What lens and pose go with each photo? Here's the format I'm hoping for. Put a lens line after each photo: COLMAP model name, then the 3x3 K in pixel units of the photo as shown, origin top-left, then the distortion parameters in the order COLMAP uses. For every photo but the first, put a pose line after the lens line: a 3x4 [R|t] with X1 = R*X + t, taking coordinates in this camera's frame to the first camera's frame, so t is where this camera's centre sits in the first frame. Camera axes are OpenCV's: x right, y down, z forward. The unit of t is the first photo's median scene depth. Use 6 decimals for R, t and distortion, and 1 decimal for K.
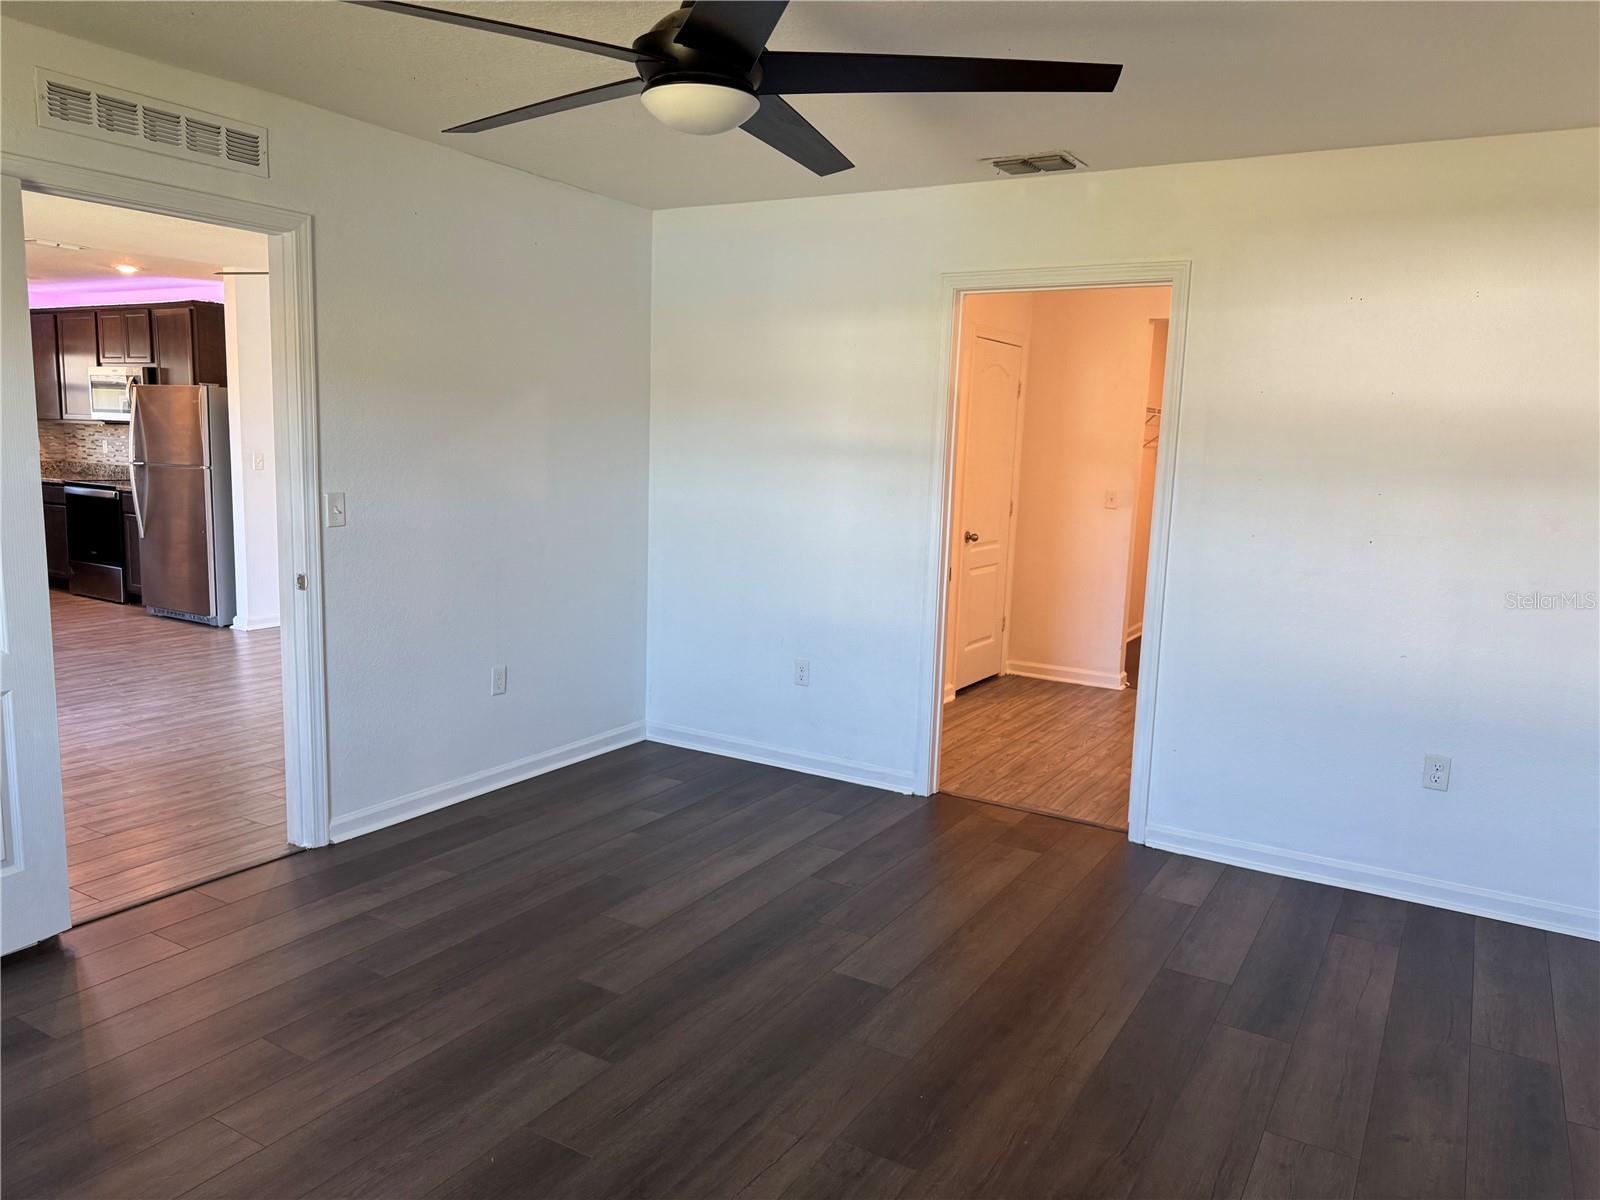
lens RADIAL K [[1125.4, 0, 798.1], [0, 1125.4, 599.5], [0, 0, 1]] dist [0.028273, -0.017426]
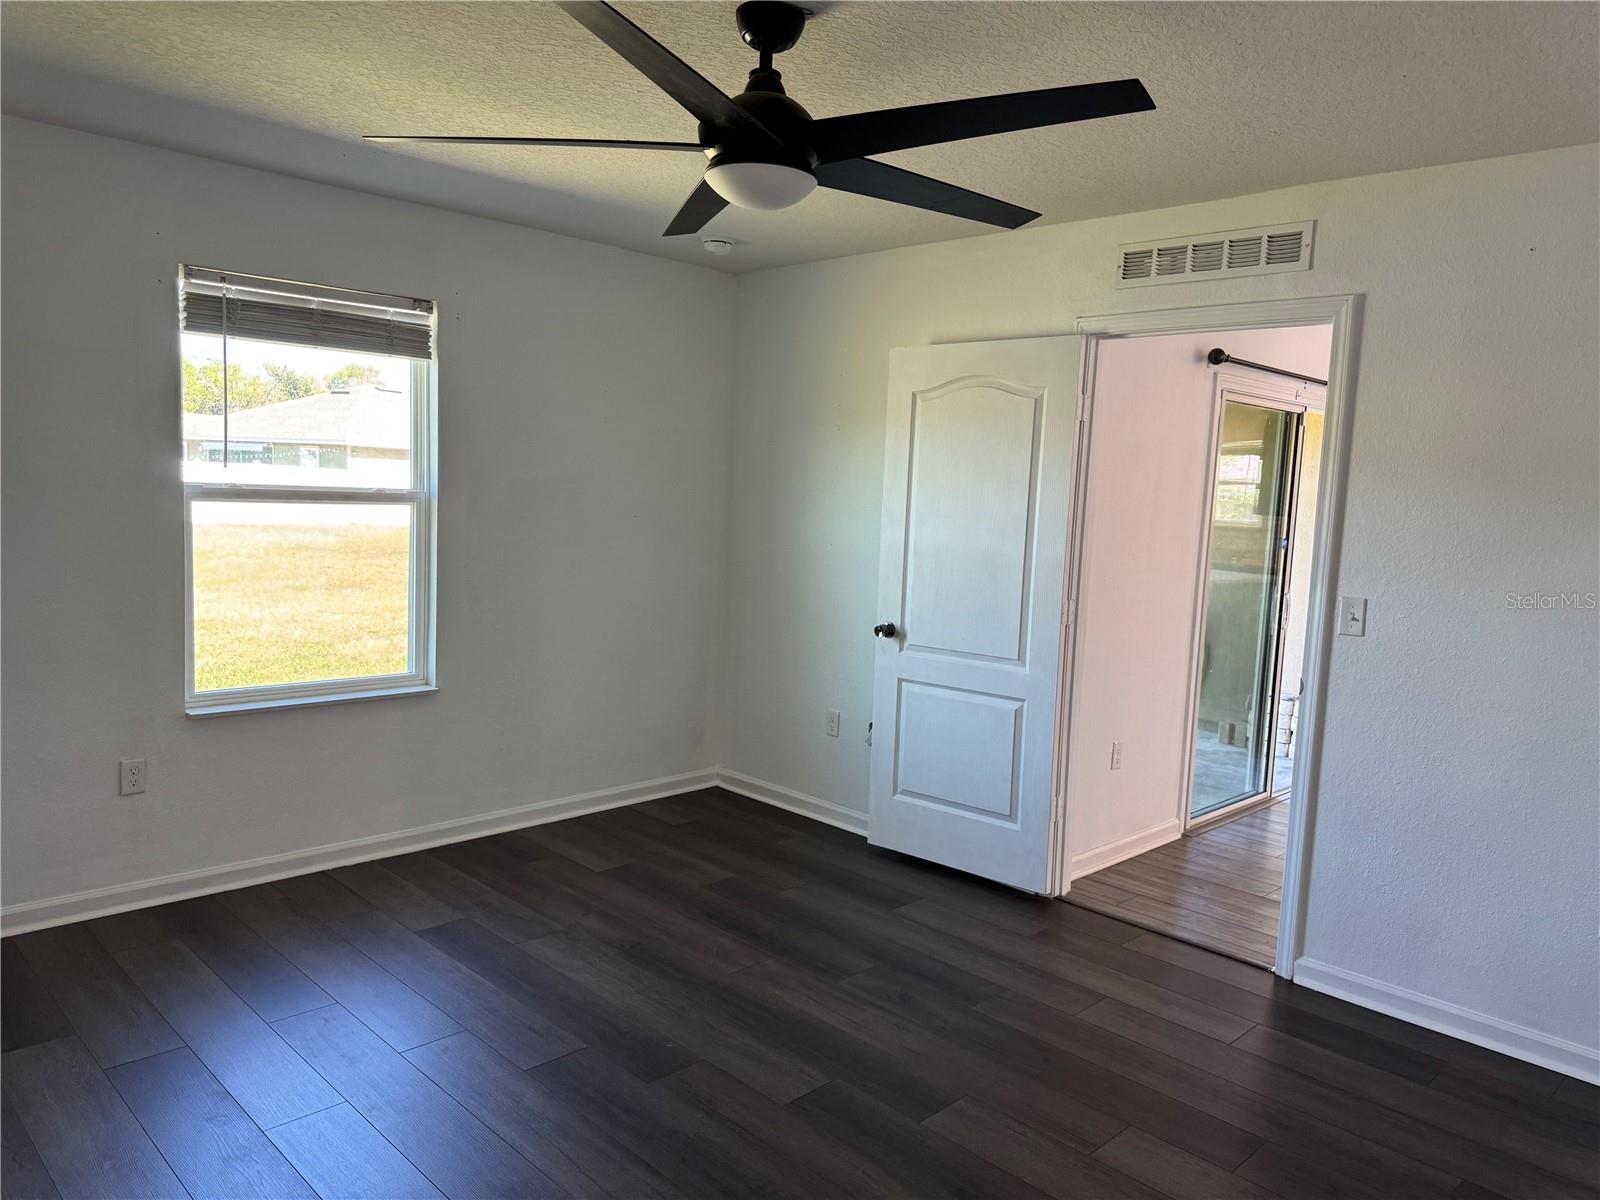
lens RADIAL K [[1125.4, 0, 805.4], [0, 1125.4, 599.4], [0, 0, 1]] dist [0.028273, -0.017426]
pose [[-0.232803, 0.058806, -0.970744, 0.606530], [-0.190685, 0.976035, 0.104856, -0.114216], [0.953647, 0.209517, -0.216010, 0.863449]]
